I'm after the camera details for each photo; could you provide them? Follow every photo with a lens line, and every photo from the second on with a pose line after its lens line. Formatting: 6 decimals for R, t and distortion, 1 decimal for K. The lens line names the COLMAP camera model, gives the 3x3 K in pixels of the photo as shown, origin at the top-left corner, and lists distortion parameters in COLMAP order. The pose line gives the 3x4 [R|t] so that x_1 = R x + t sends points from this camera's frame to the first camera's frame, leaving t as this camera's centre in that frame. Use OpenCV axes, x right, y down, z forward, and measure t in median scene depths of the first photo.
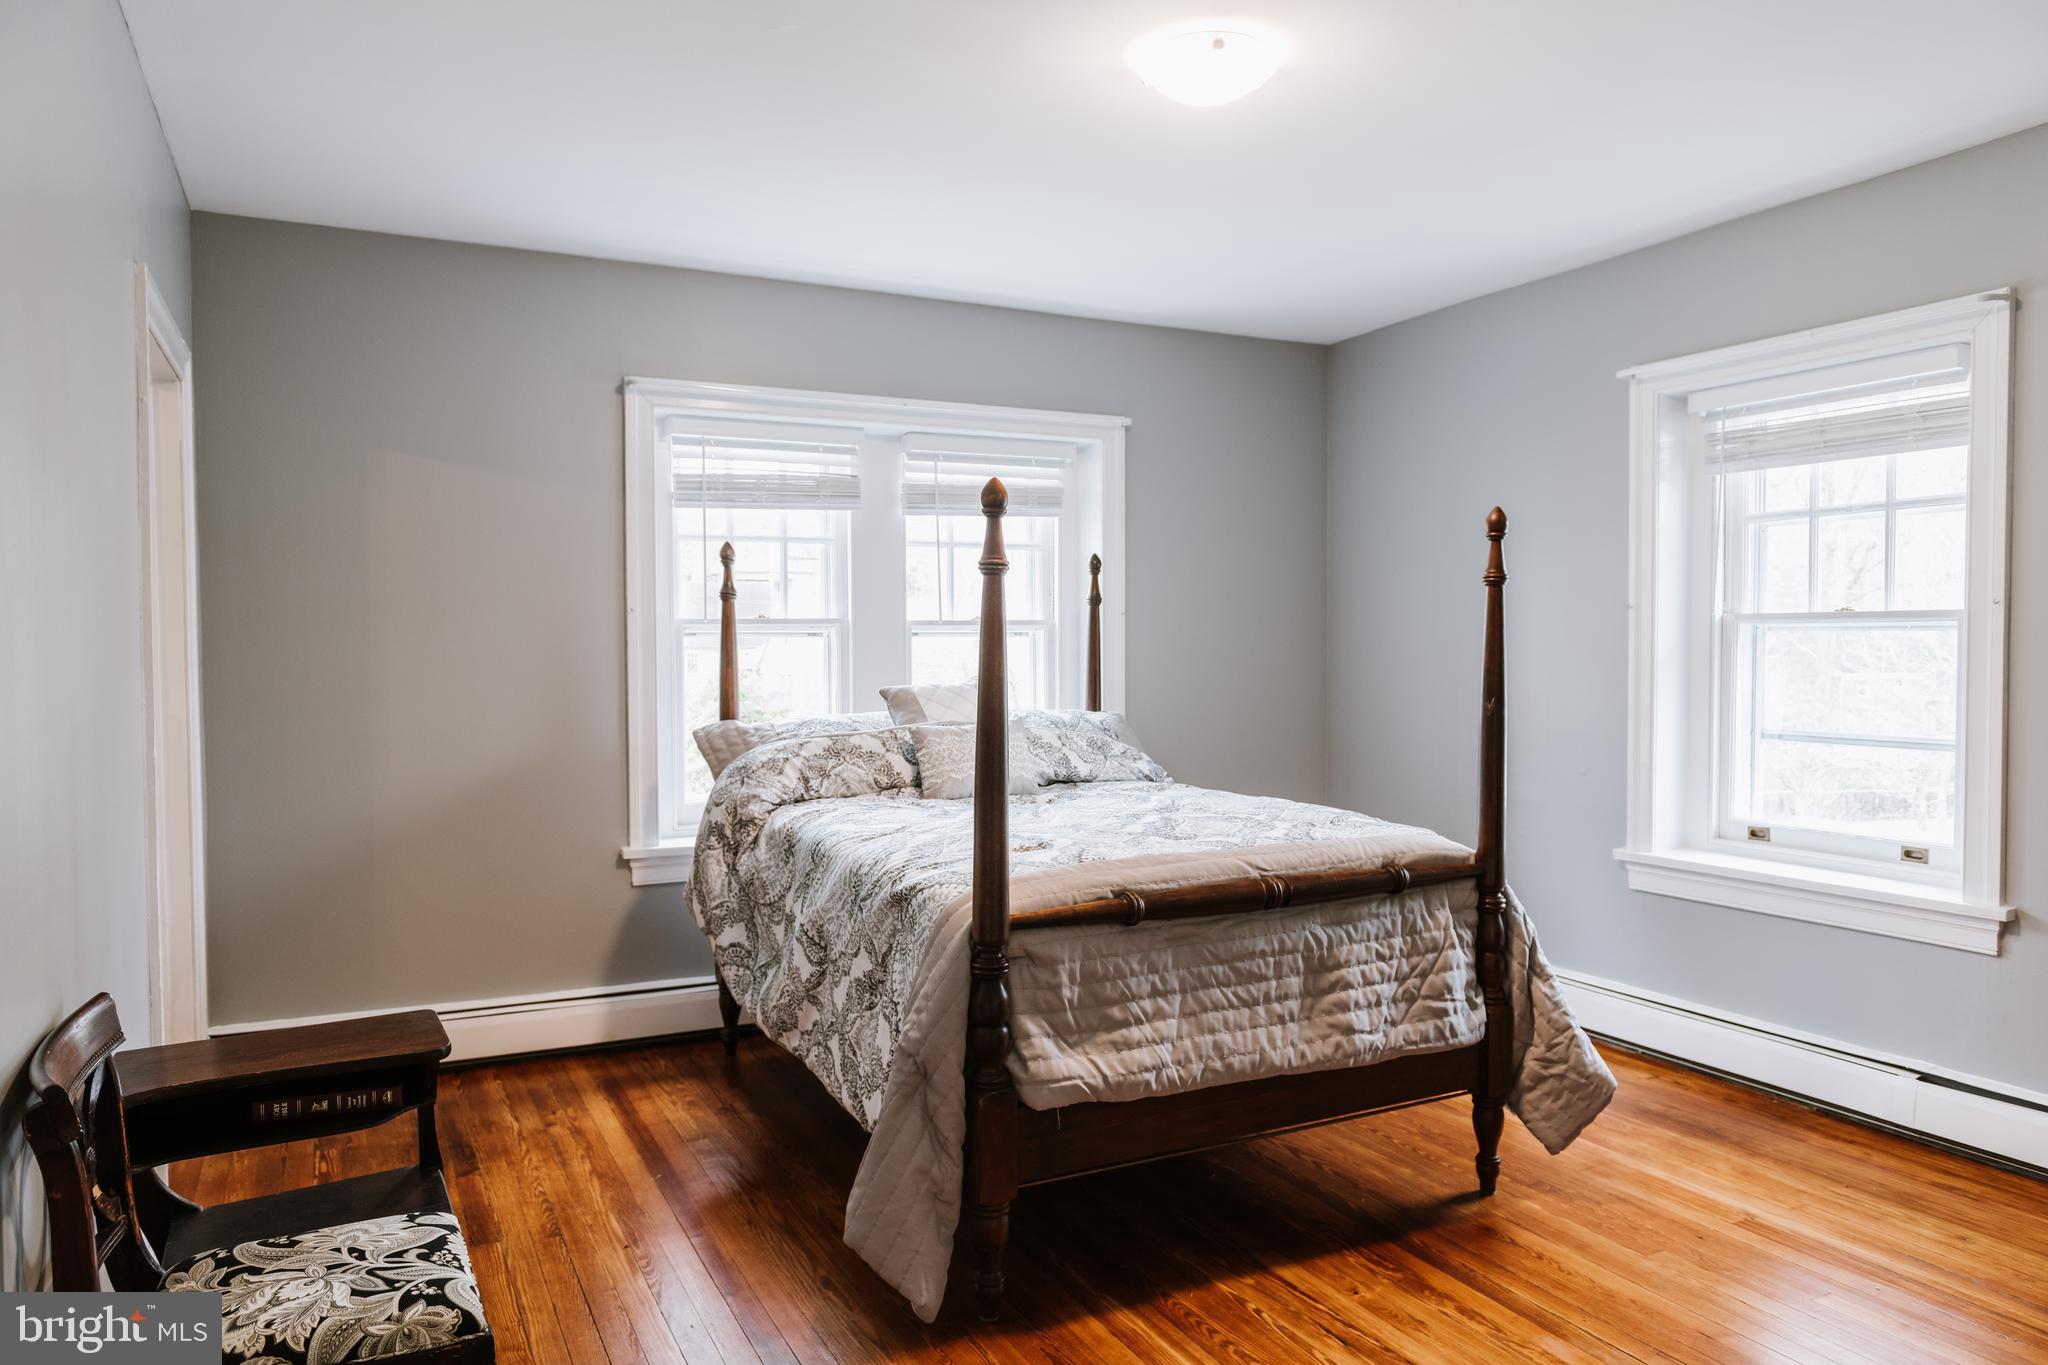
lens RADIAL K [[1386.9, 0, 1029.9], [0, 1386.9, 693.8], [0, 0, 1]] dist [0.002086, -0.001353]
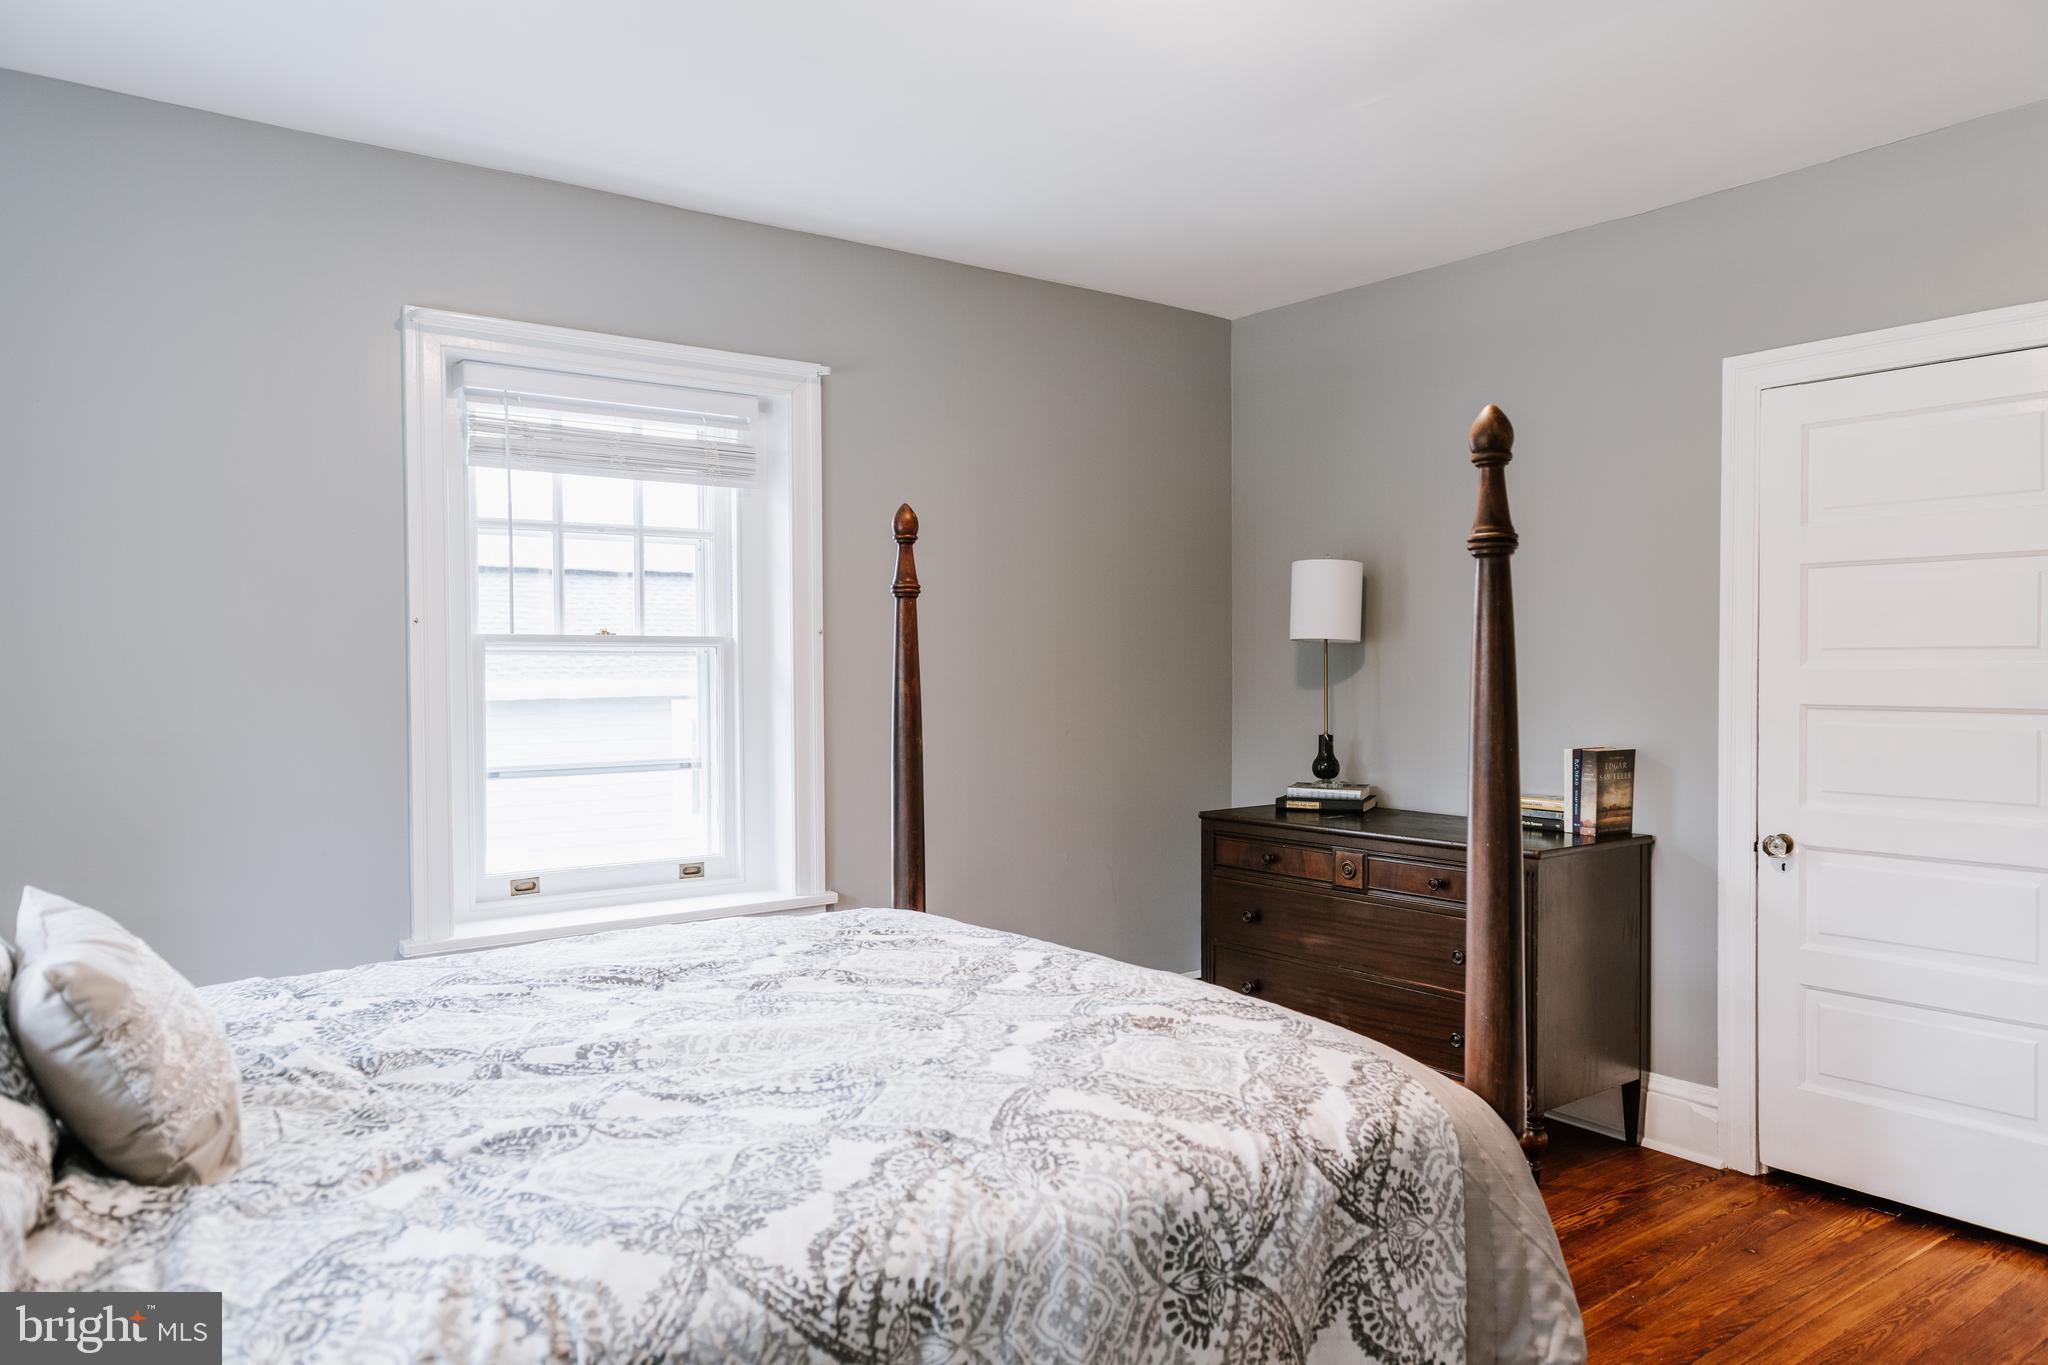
lens RADIAL K [[1386.9, 0, 1029.9], [0, 1386.9, 693.8], [0, 0, 1]] dist [0.002086, -0.001353]
pose [[-0.180330, -0.020252, 0.983398, -0.425514], [0.040989, 0.998765, 0.028085, -0.034417], [-0.982752, 0.045373, -0.179277, 0.912598]]
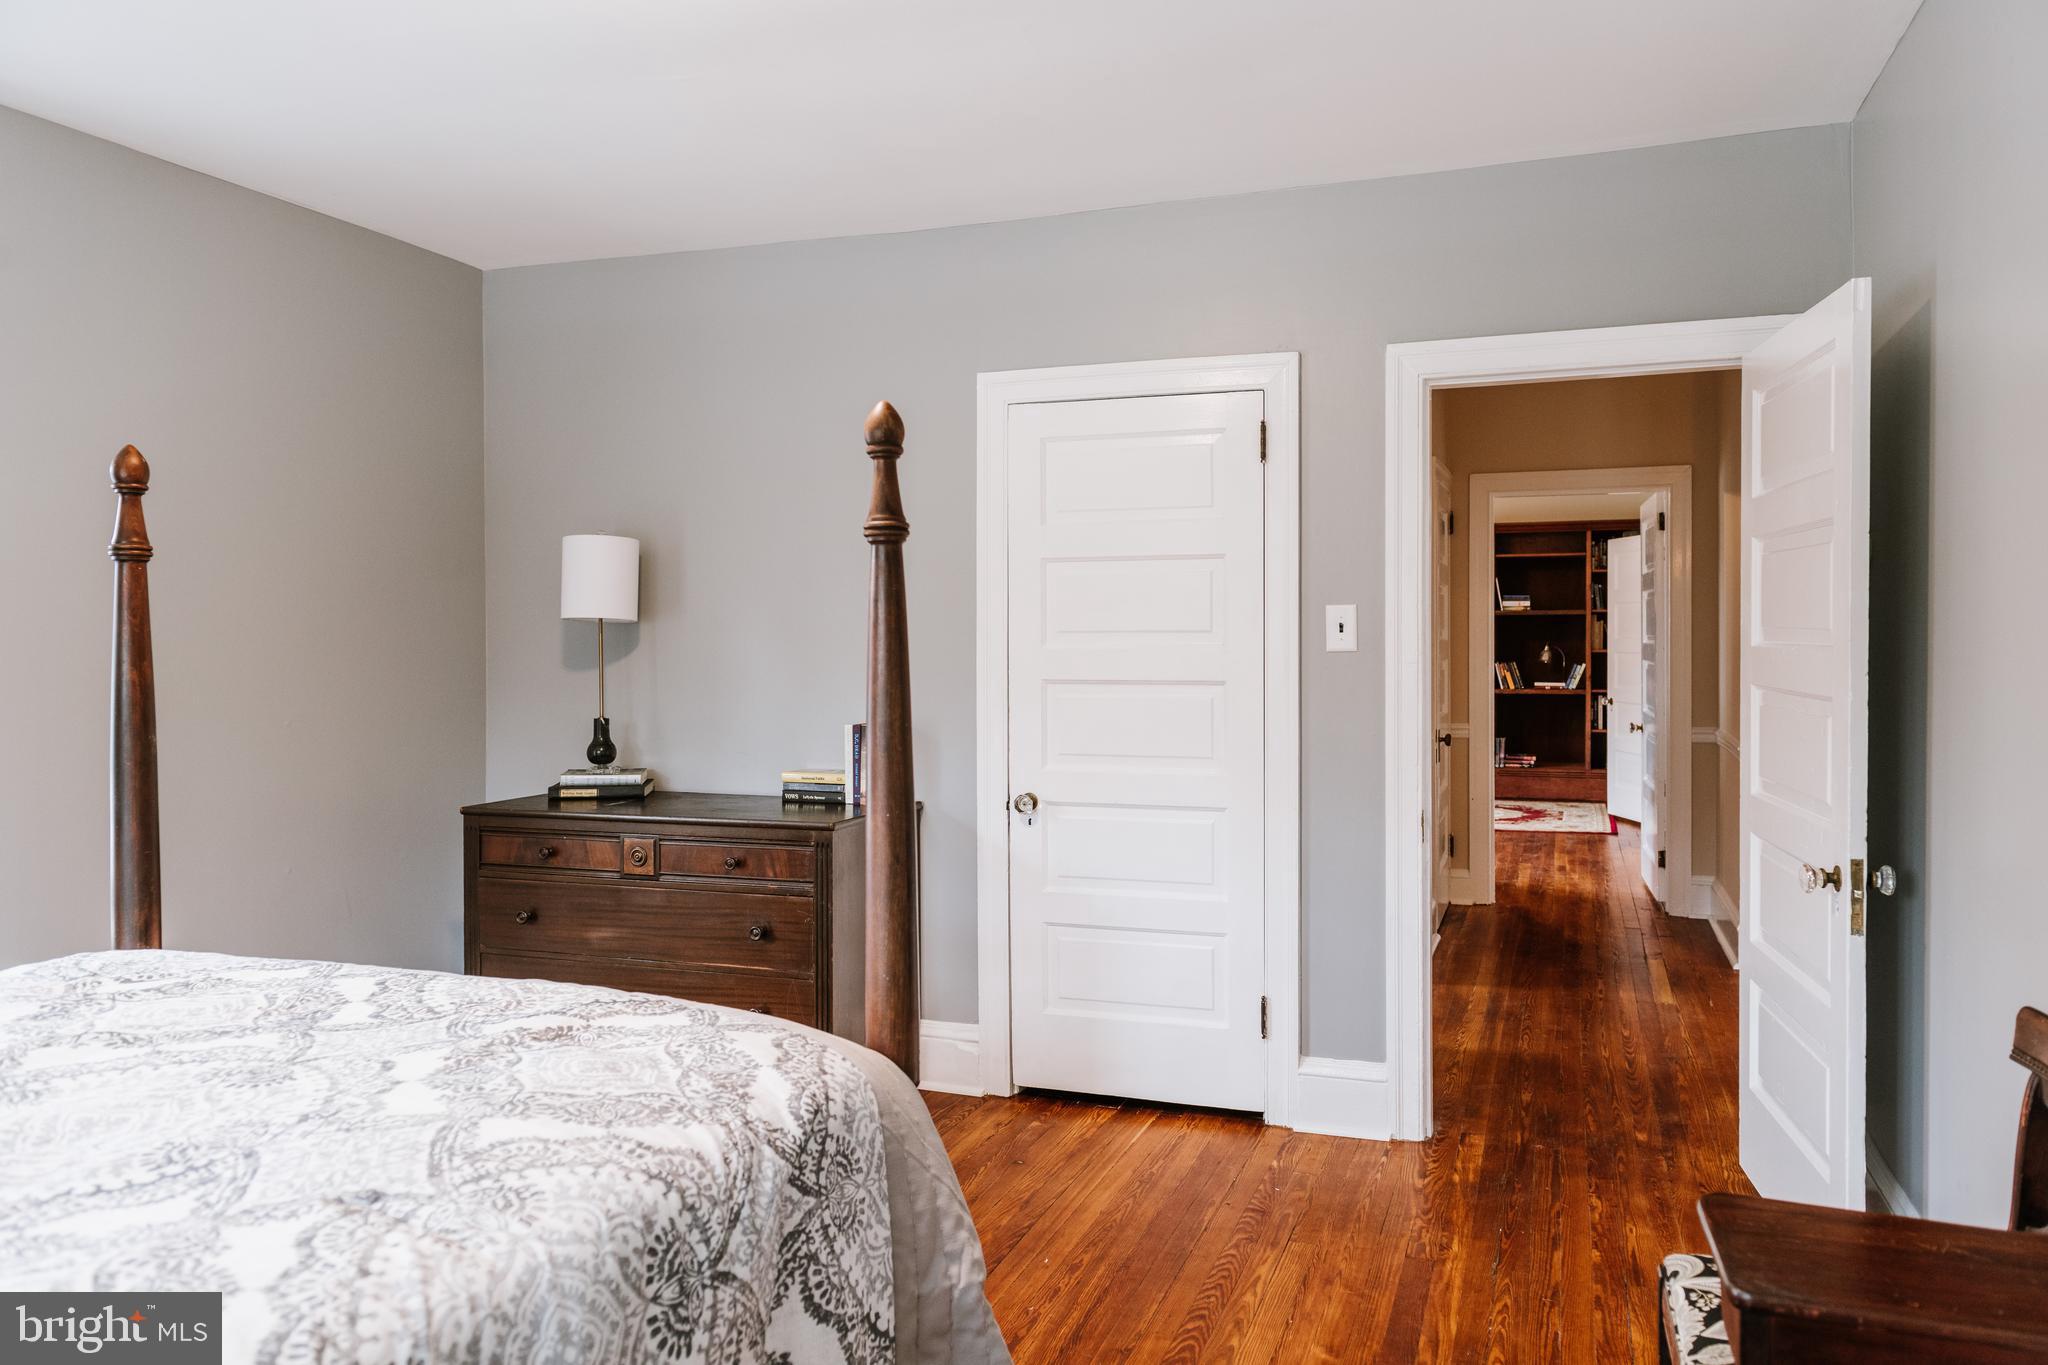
lens RADIAL K [[1407.9, 0, 1077.9], [0, 1407.9, 658.8], [0, 0, 1]] dist [0.007541, -0.007230]
pose [[-0.699079, -0.006937, 0.715010, -0.403075], [0.029745, 0.998805, 0.038772, -0.037235], [-0.714425, 0.048373, -0.698038, 0.974488]]
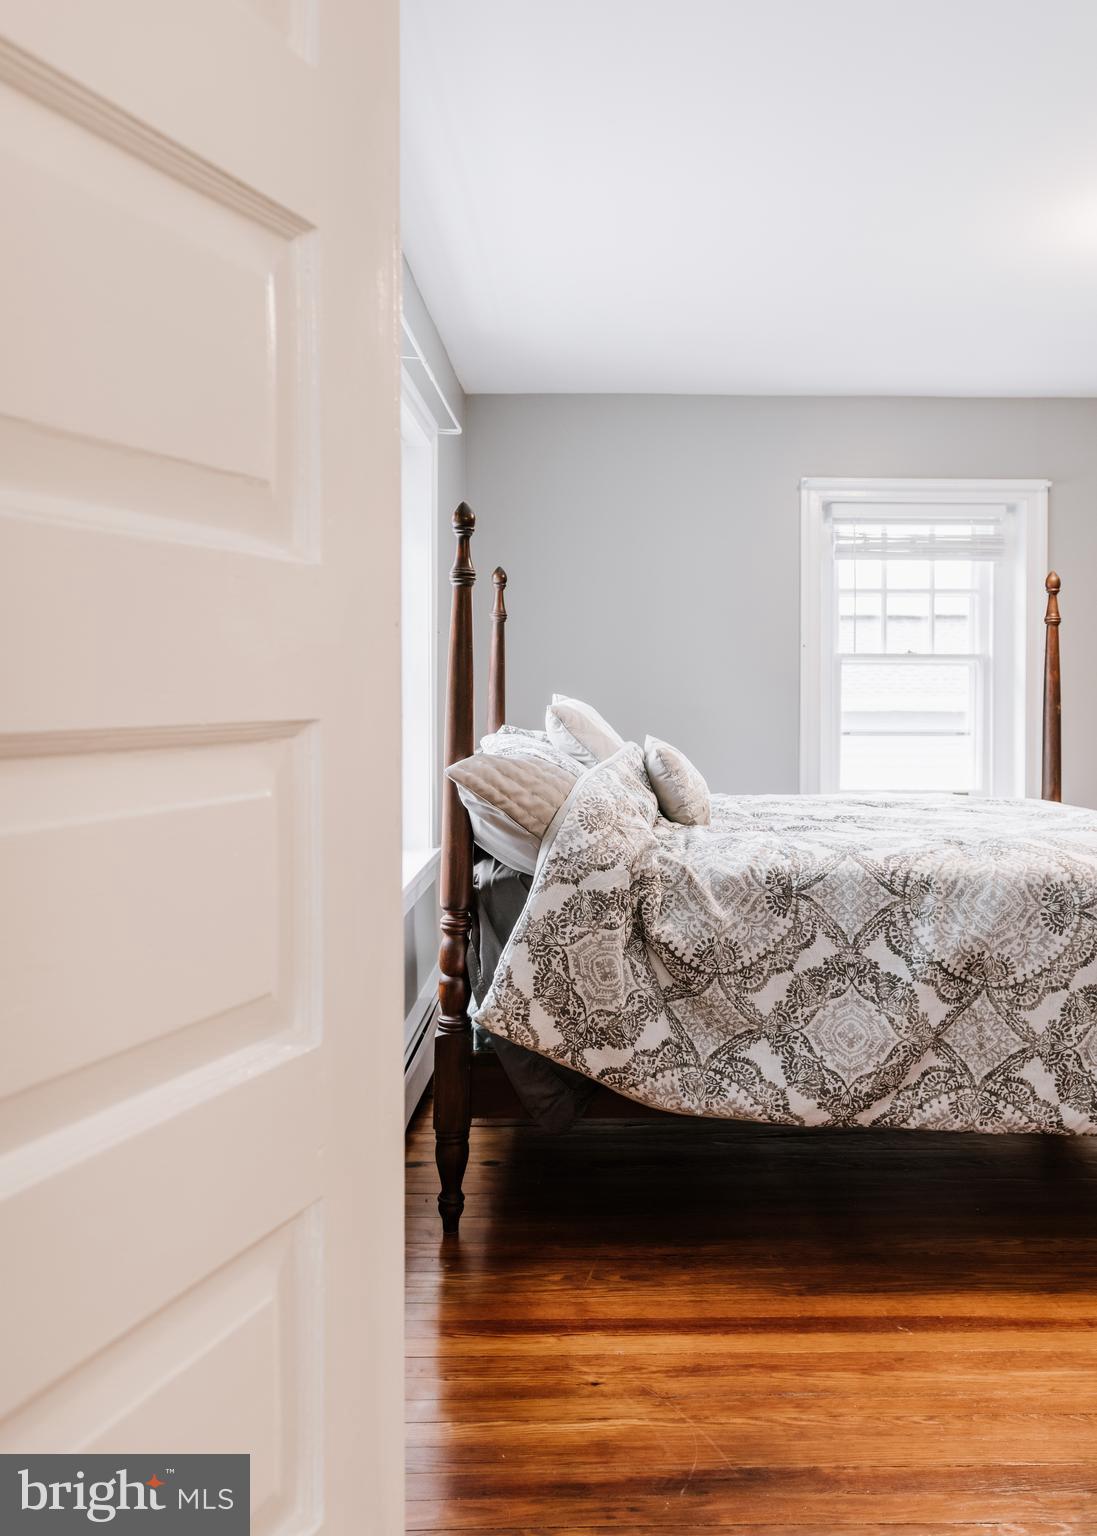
lens RADIAL K [[1146.1, 0, 614.3], [0, 1146.1, 714.1], [0, 0, 1]] dist [0.005435, 0.000652]
pose [[0.424950, -0.014027, 0.905108, -0.807099], [0.029667, 0.999559, 0.001562, -0.000261], [-0.904731, 0.026189, 0.425178, 0.766255]]
